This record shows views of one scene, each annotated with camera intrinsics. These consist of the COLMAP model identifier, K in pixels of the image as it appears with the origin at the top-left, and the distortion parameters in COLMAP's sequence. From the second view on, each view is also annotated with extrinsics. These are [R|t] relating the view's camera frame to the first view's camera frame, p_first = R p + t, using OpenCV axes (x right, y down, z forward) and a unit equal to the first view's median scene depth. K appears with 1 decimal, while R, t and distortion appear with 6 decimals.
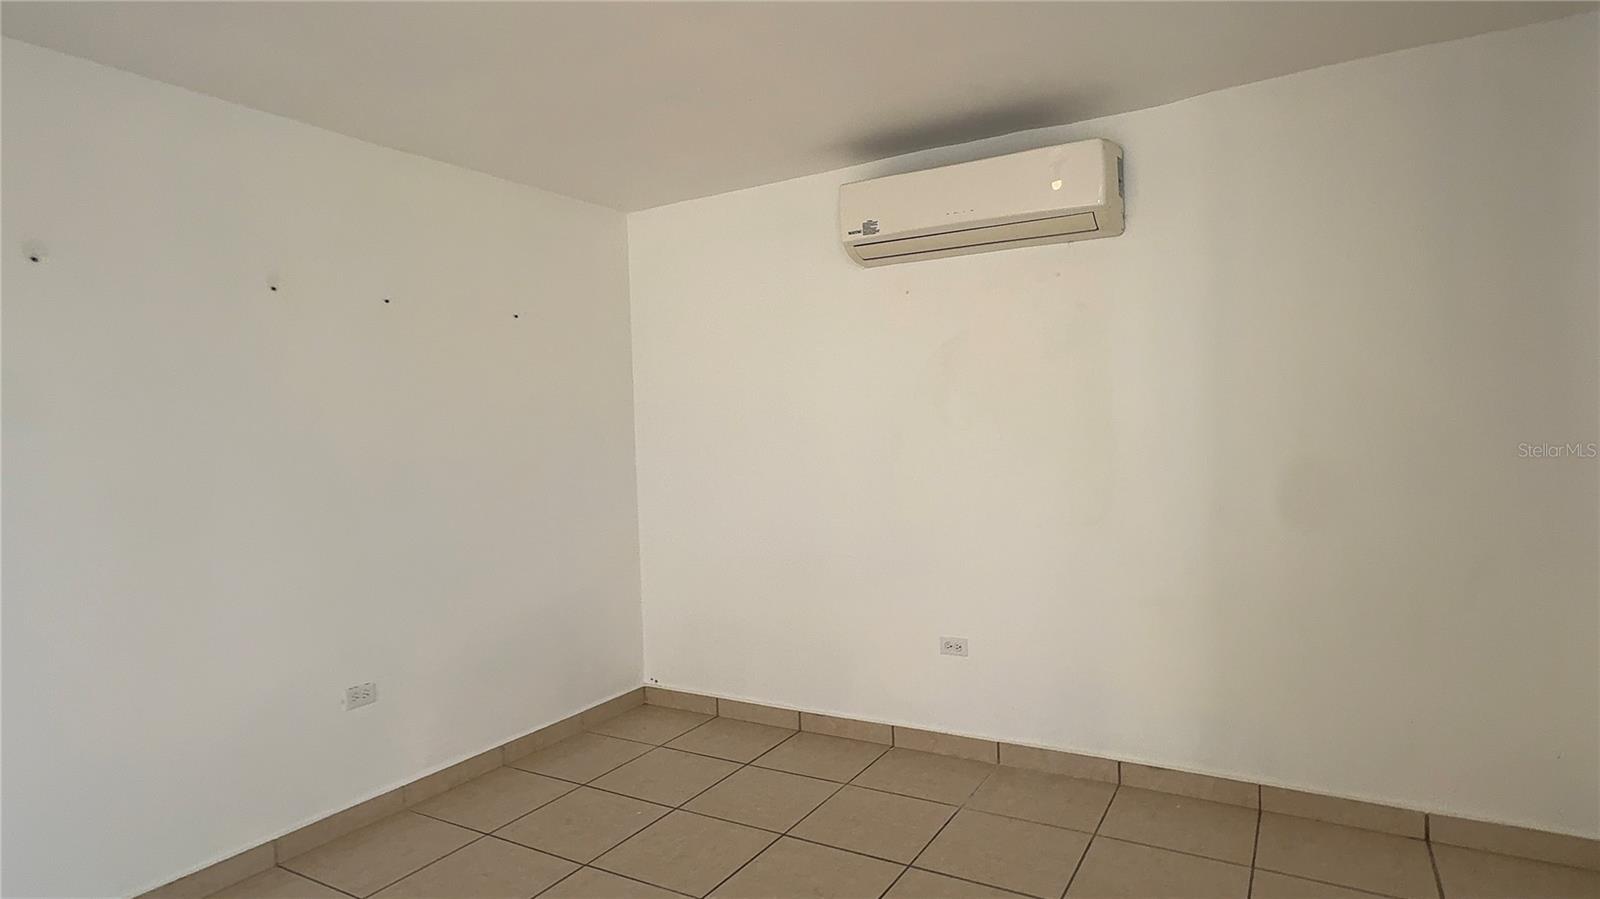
lens RADIAL K [[872.6, 0, 796.6], [0, 872.6, 447.5], [0, 0, 1]] dist [-0.027015, 0.037024]
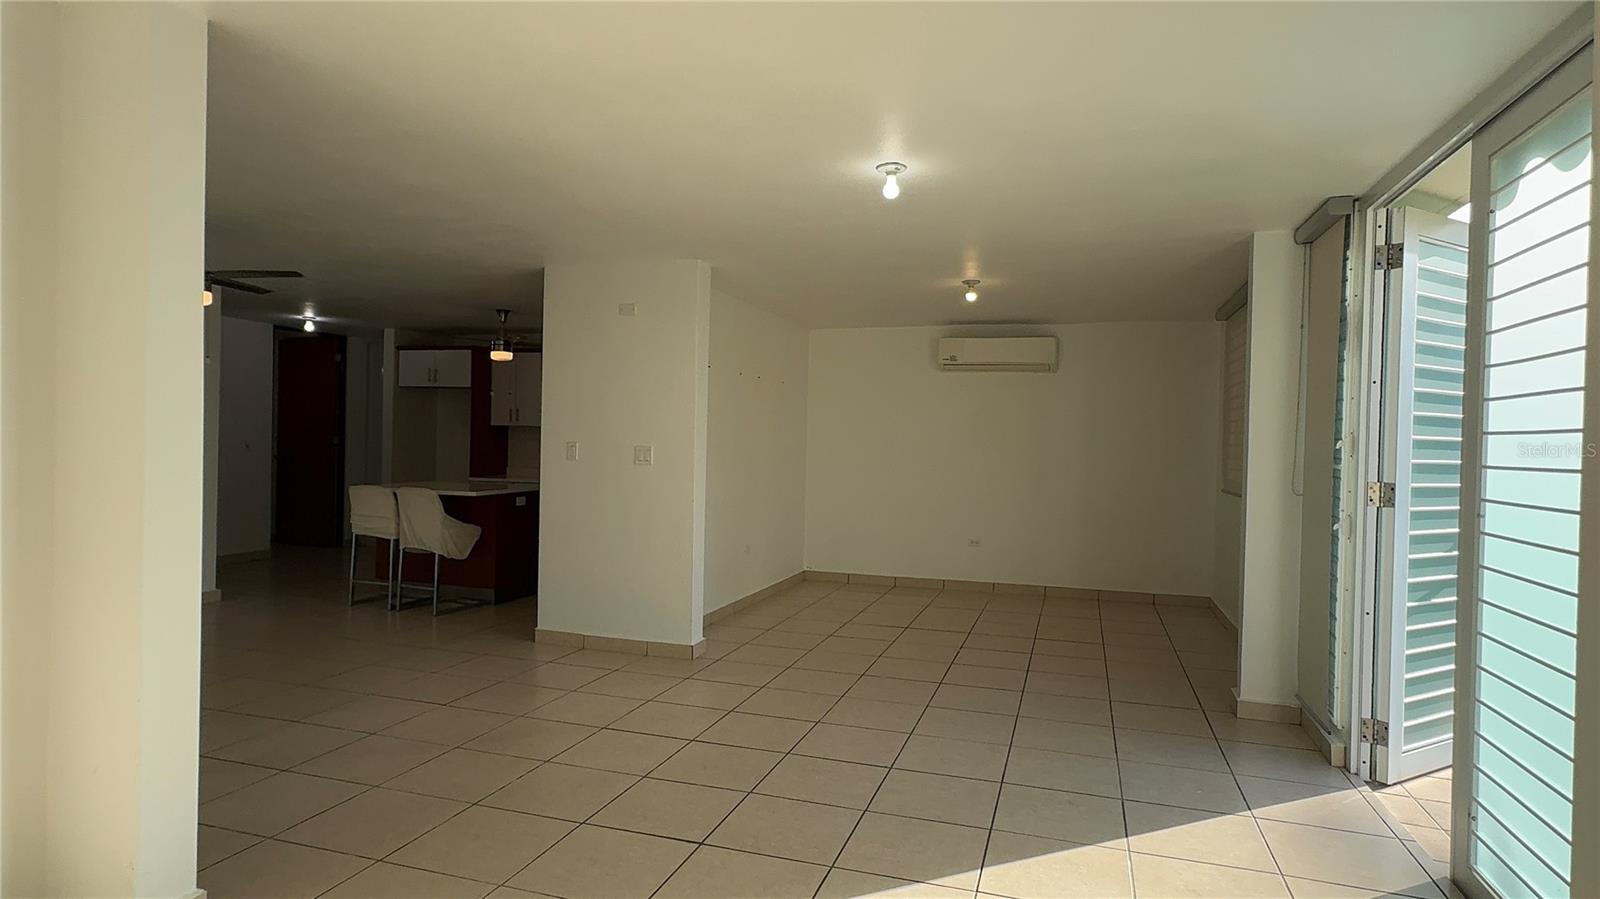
lens RADIAL K [[872.6, 0, 796.6], [0, 872.6, 447.5], [0, 0, 1]] dist [-0.027015, 0.037024]
pose [[0.966552, 0.051935, 0.251158, -0.773062], [-0.049267, 0.998643, -0.016904, 0.037253], [-0.251695, 0.003965, 0.967798, -0.984359]]
